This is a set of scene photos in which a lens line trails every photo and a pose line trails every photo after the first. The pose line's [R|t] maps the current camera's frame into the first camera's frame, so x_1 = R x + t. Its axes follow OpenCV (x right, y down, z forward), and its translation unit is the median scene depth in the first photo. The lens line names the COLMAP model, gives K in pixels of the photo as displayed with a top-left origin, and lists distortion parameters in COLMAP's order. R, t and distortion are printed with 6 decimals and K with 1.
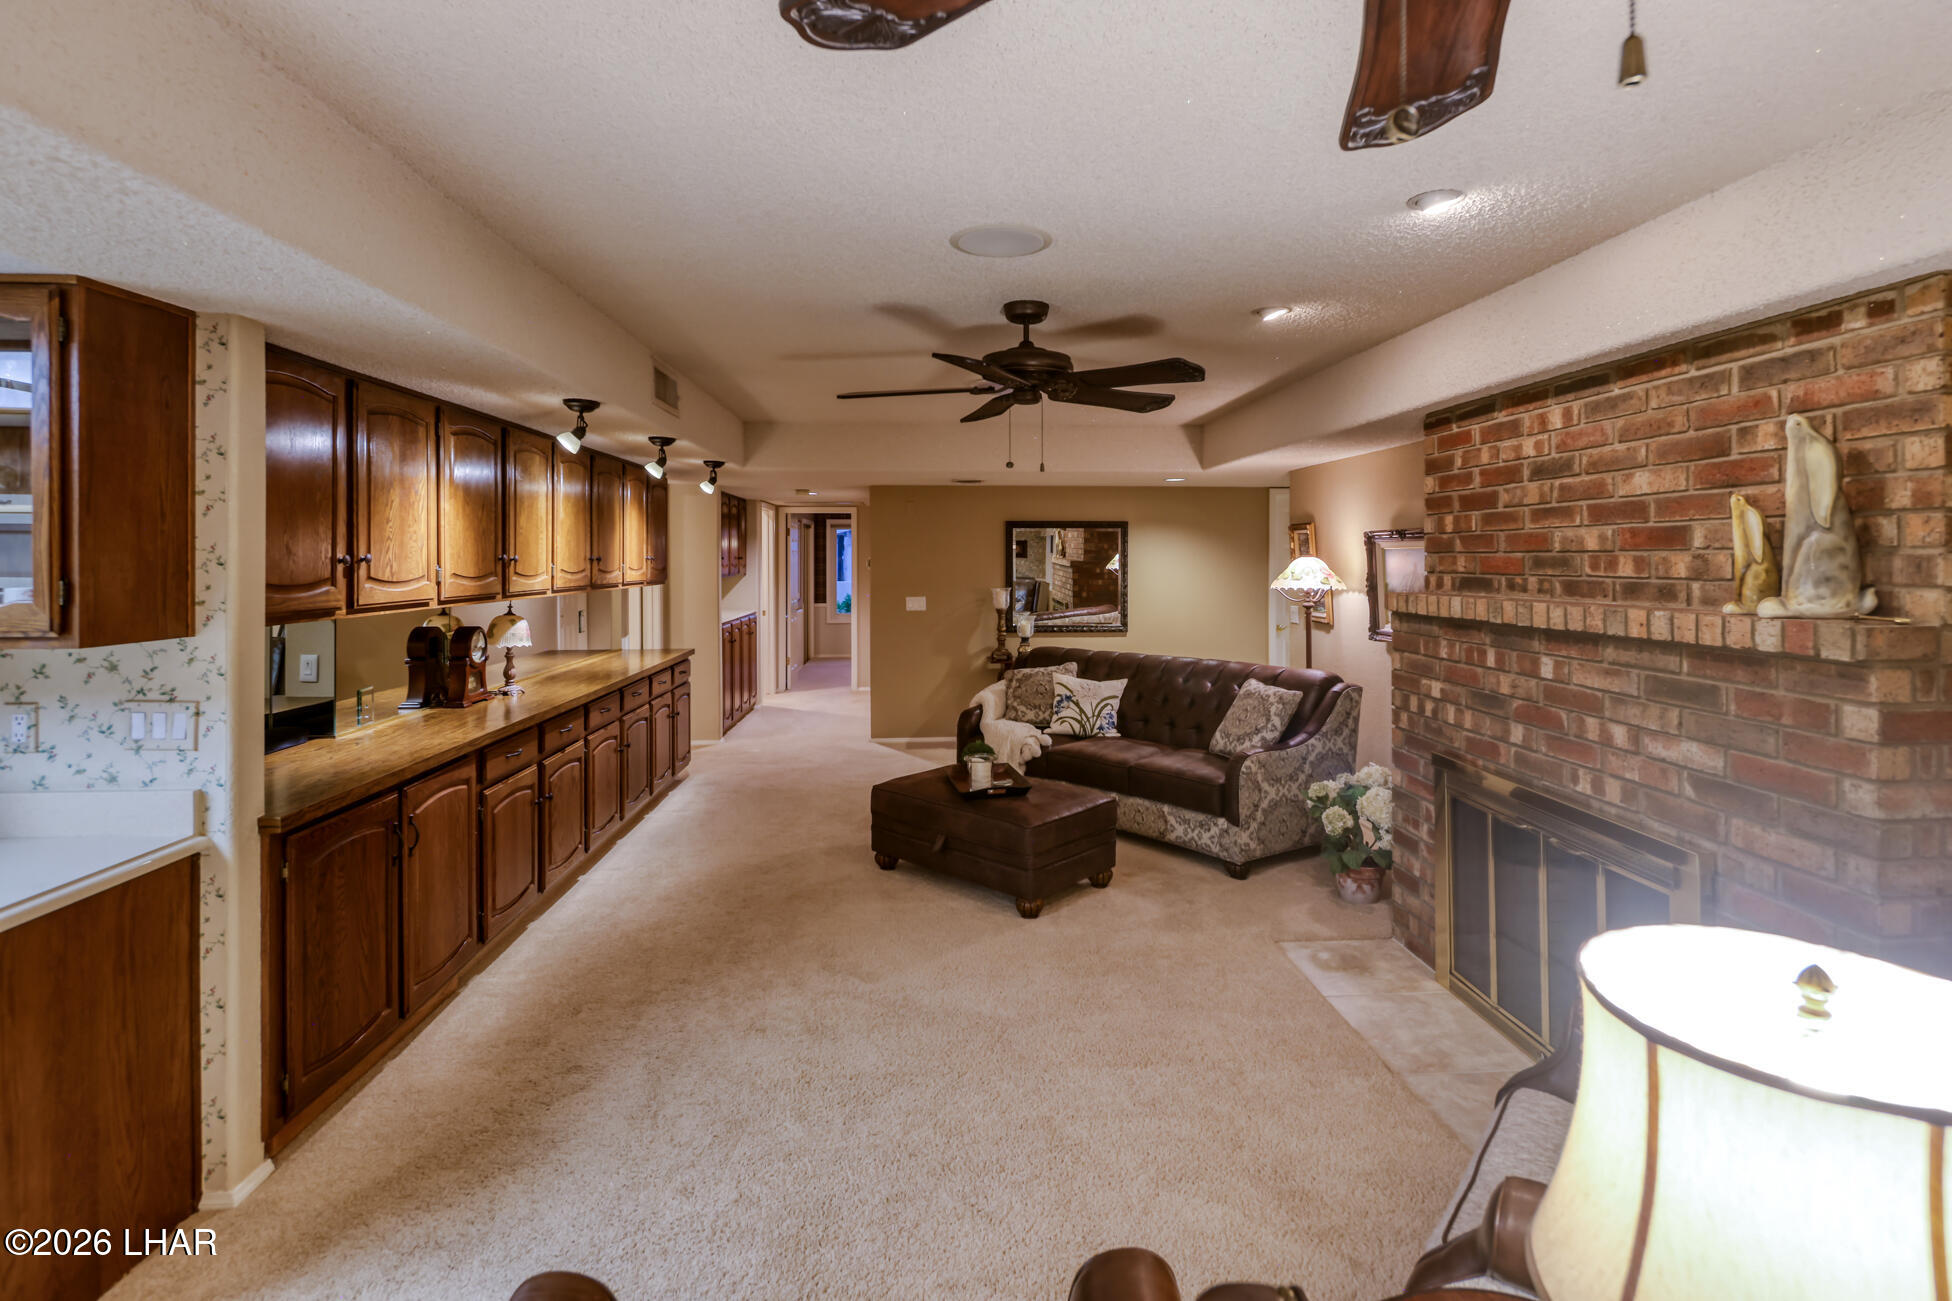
lens RADIAL K [[936.4, 0, 987.6], [0, 936.4, 561.8], [0, 0, 1]] dist [0.003271, -0.003380]
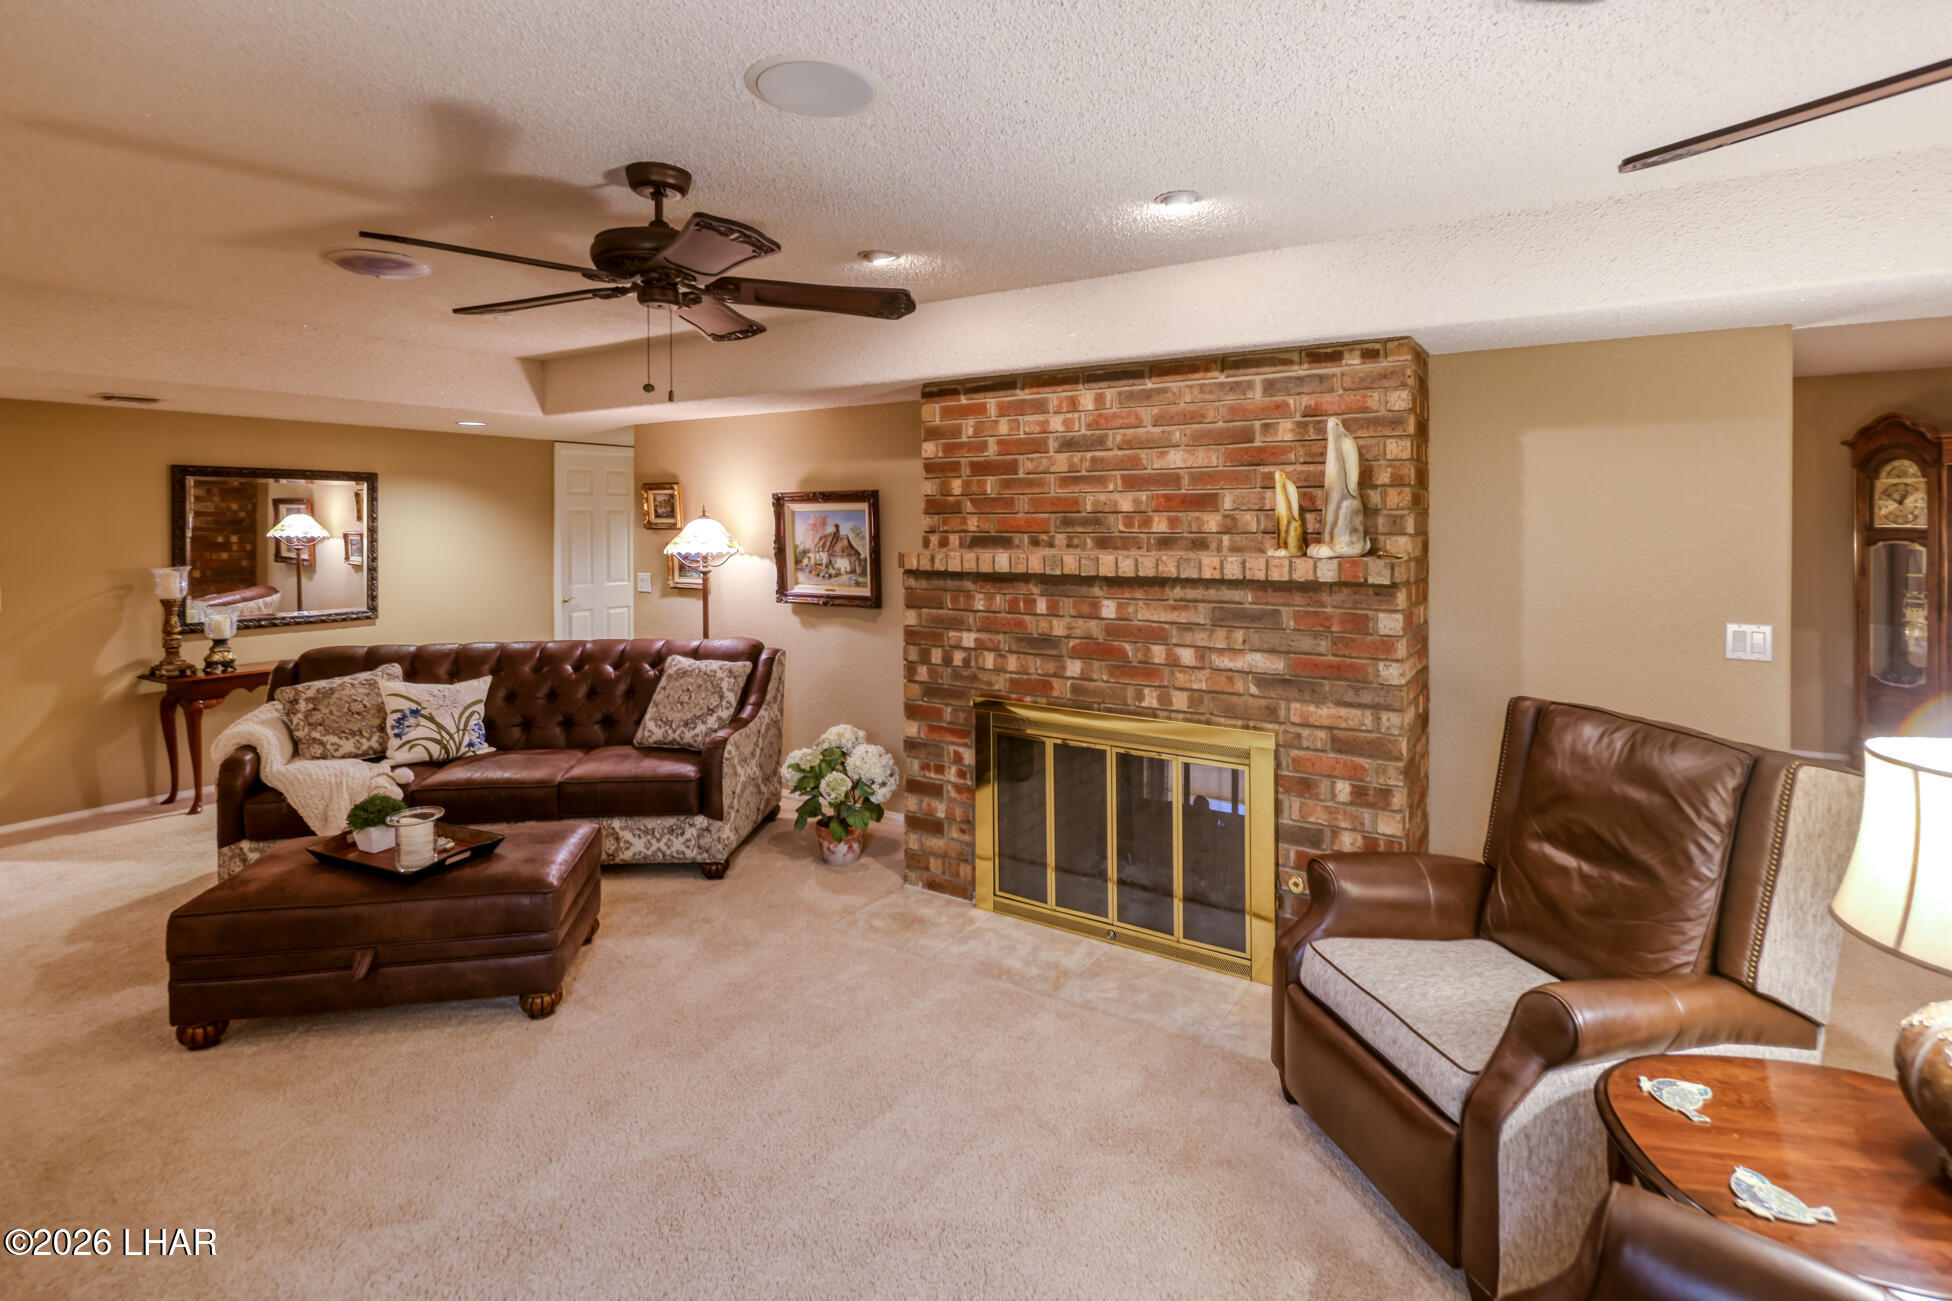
lens RADIAL K [[936.4, 0, 989.4], [0, 936.4, 535.6], [0, 0, 1]] dist [0.003271, -0.003380]
pose [[0.593620, -0.010410, 0.804678, -0.439790], [0.004539, 0.999944, 0.009587, 0.006640], [-0.804733, -0.002039, 0.593634, 0.397270]]
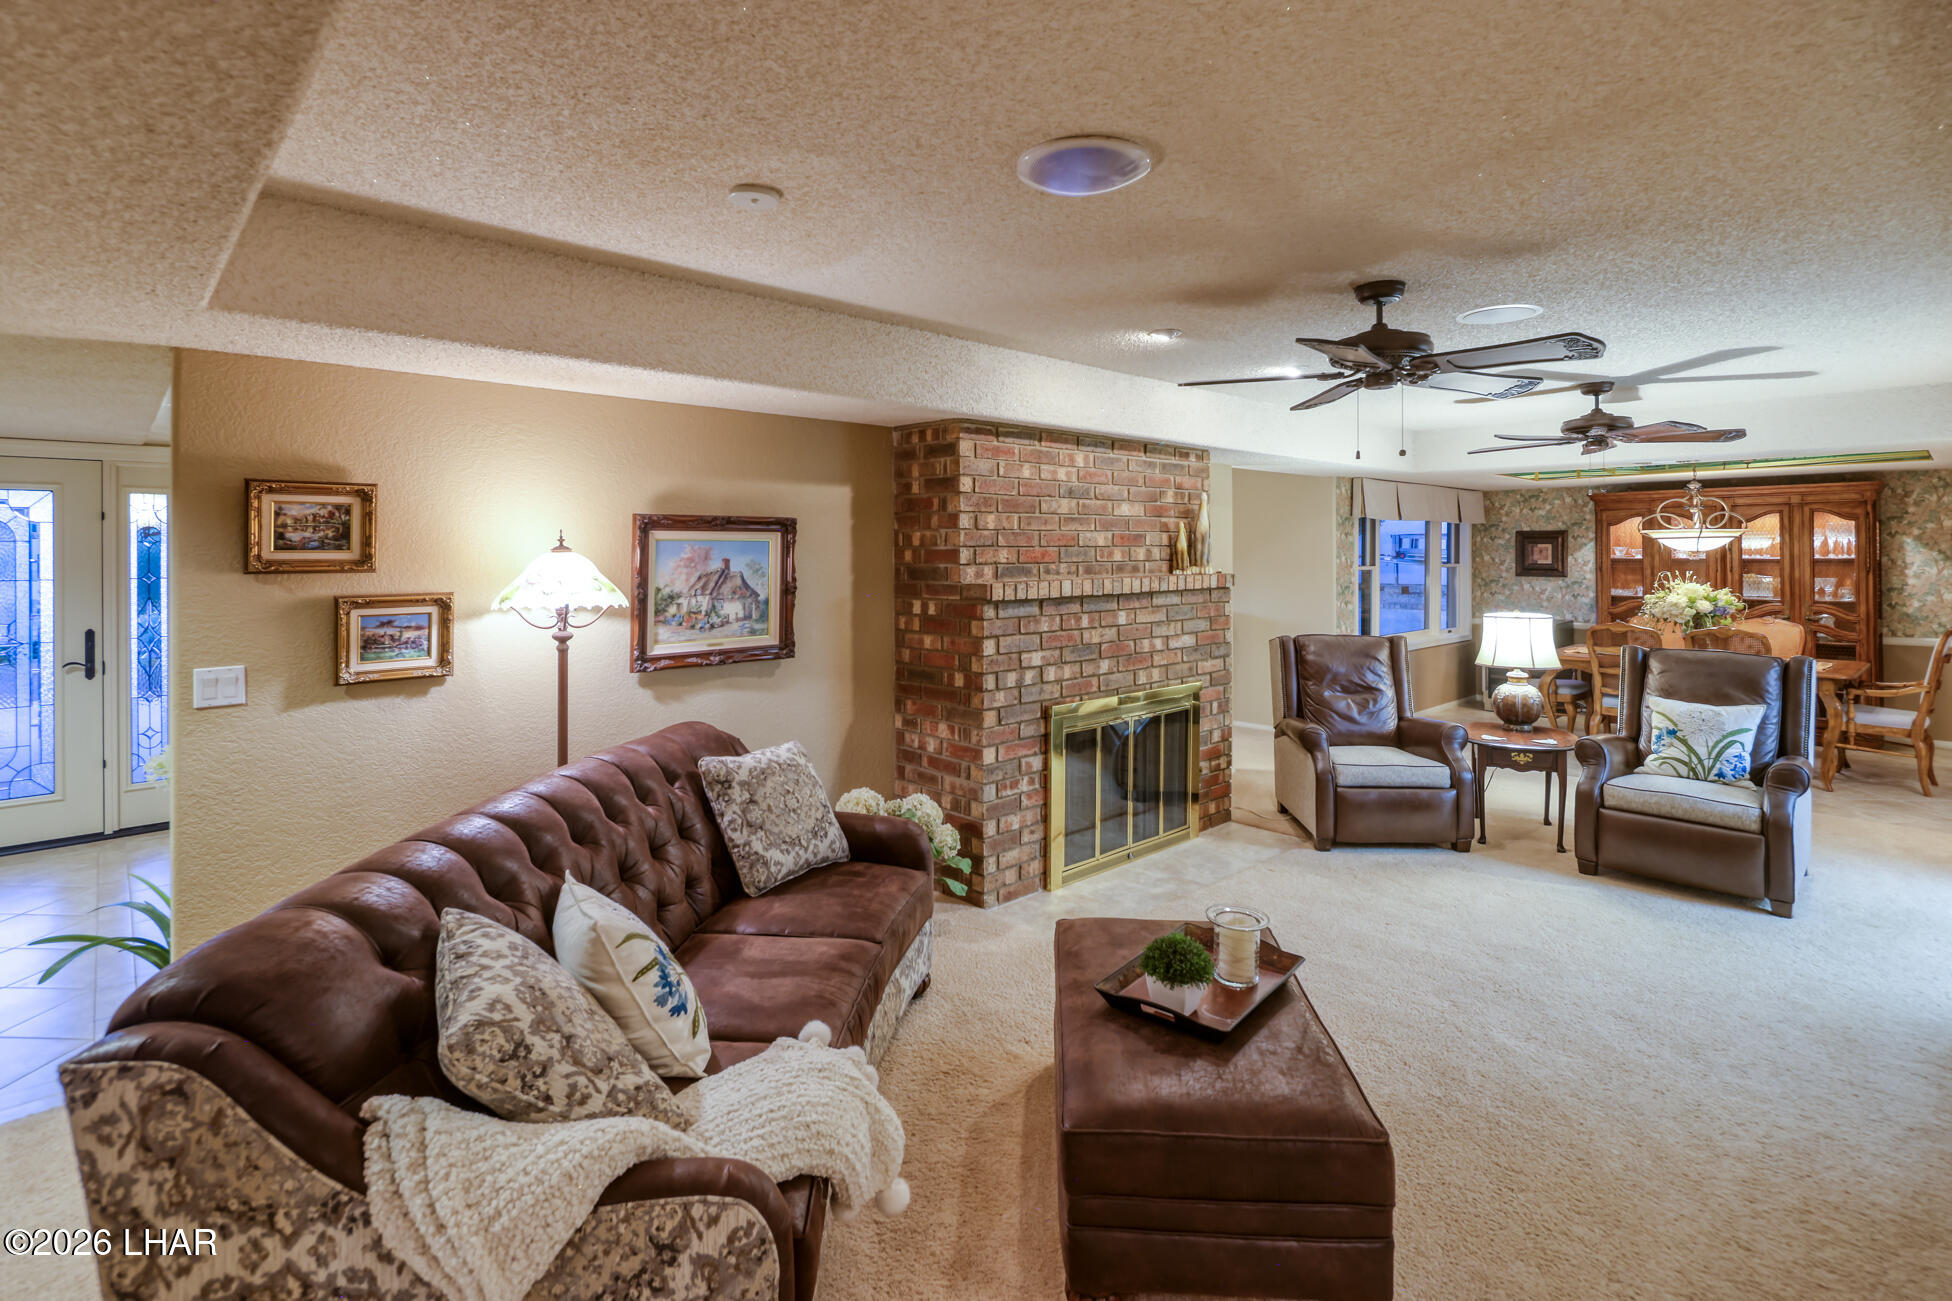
lens RADIAL K [[936.4, 0, 975.5], [0, 936.4, 559.6], [0, 0, 1]] dist [0.003271, -0.003380]
pose [[-0.628306, -0.003497, 0.777959, -0.487693], [0.008985, 0.999891, 0.011751, -0.009606], [-0.777915, 0.014373, -0.628205, 2.134712]]
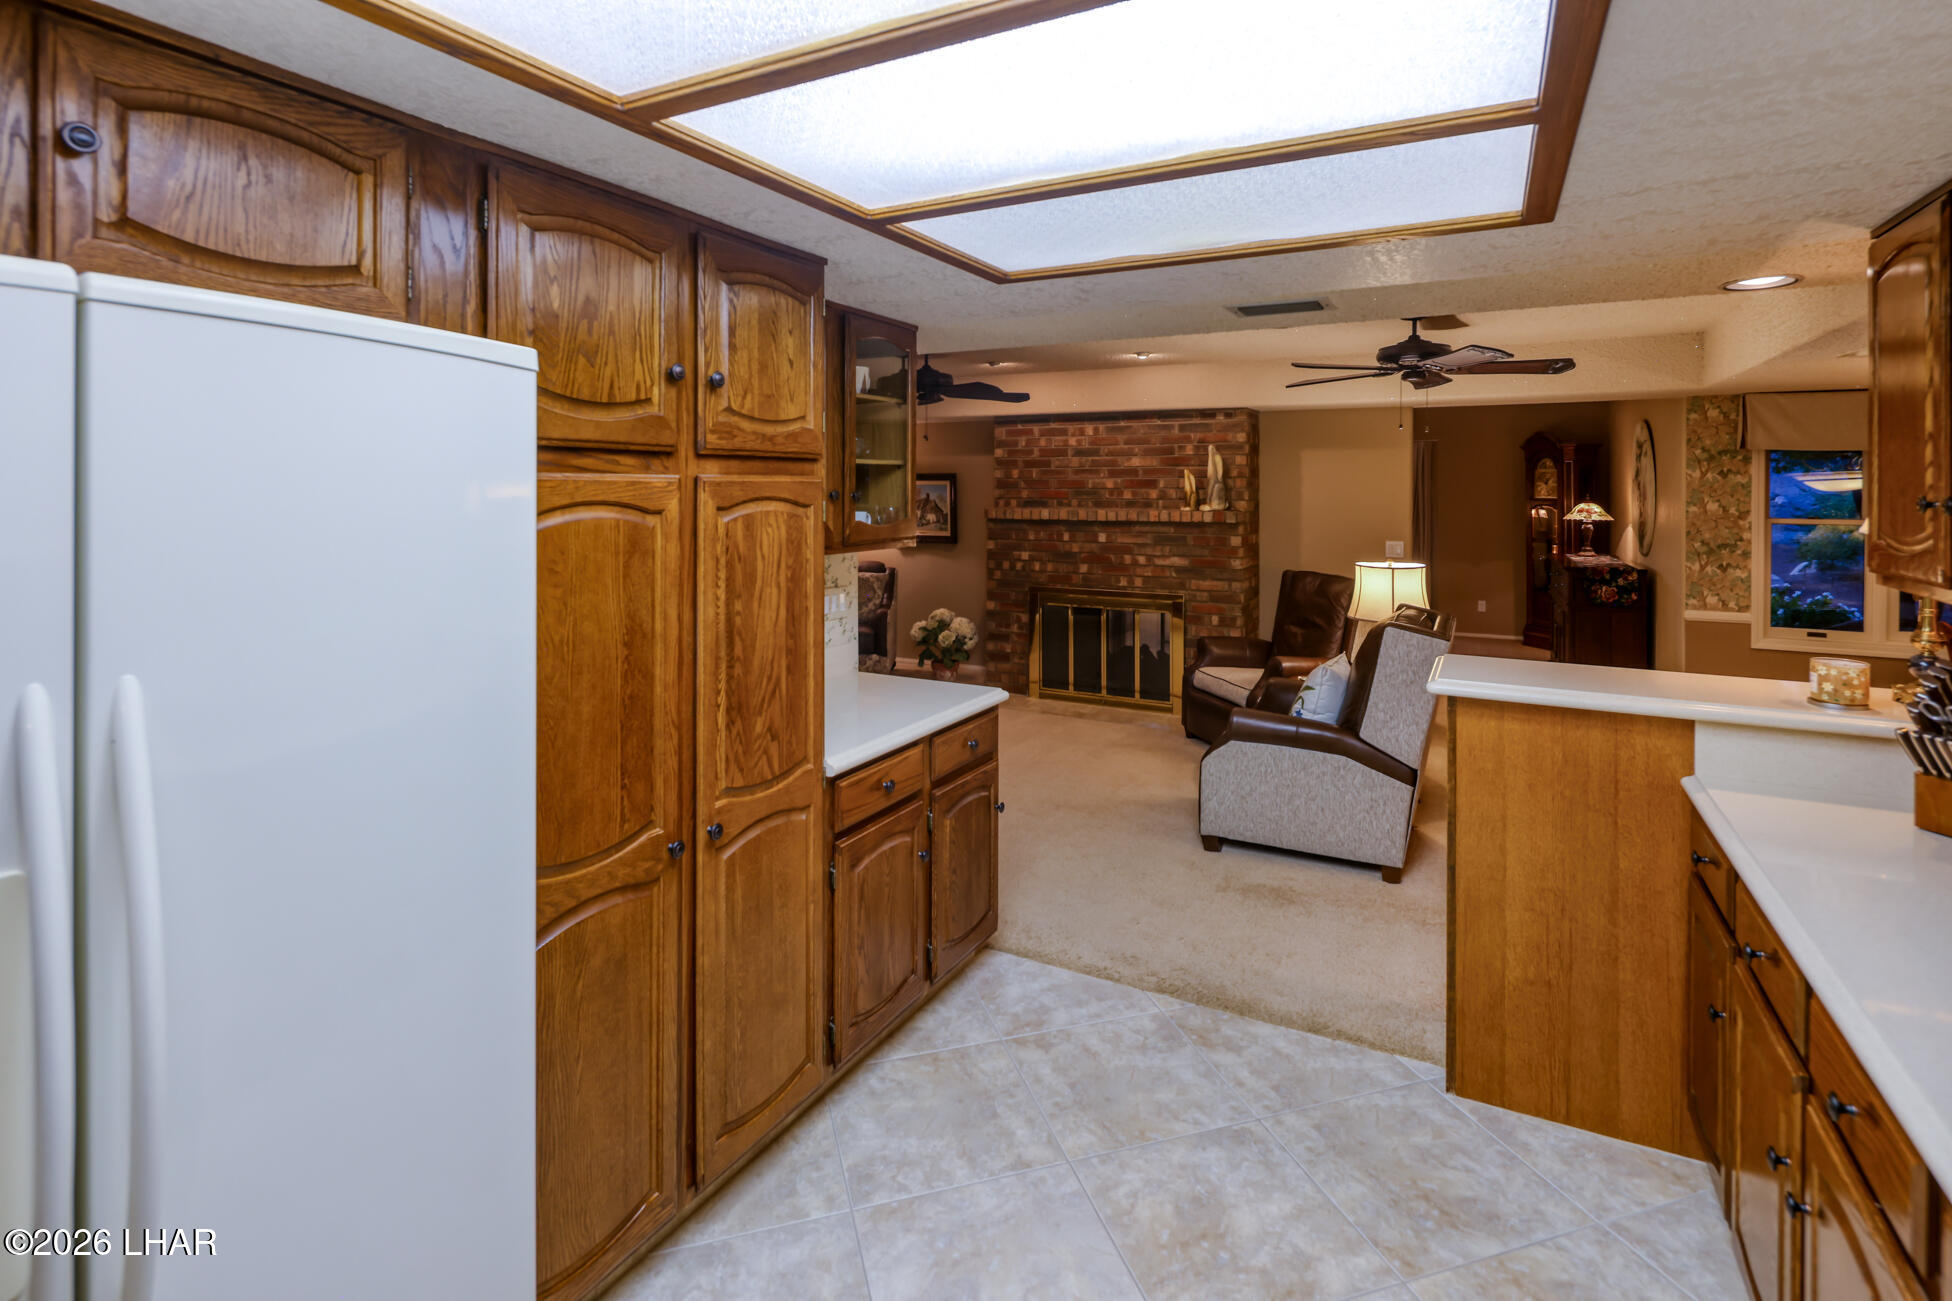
lens RADIAL K [[936.4, 0, 988.9], [0, 936.4, 494.4], [0, 0, 1]] dist [0.003271, -0.003380]
pose [[0.525484, 0.000389, 0.850803, -1.509326], [-0.000434, 1.000000, -0.000189, 0.004581], [-0.850803, -0.000270, 0.525485, 0.000497]]
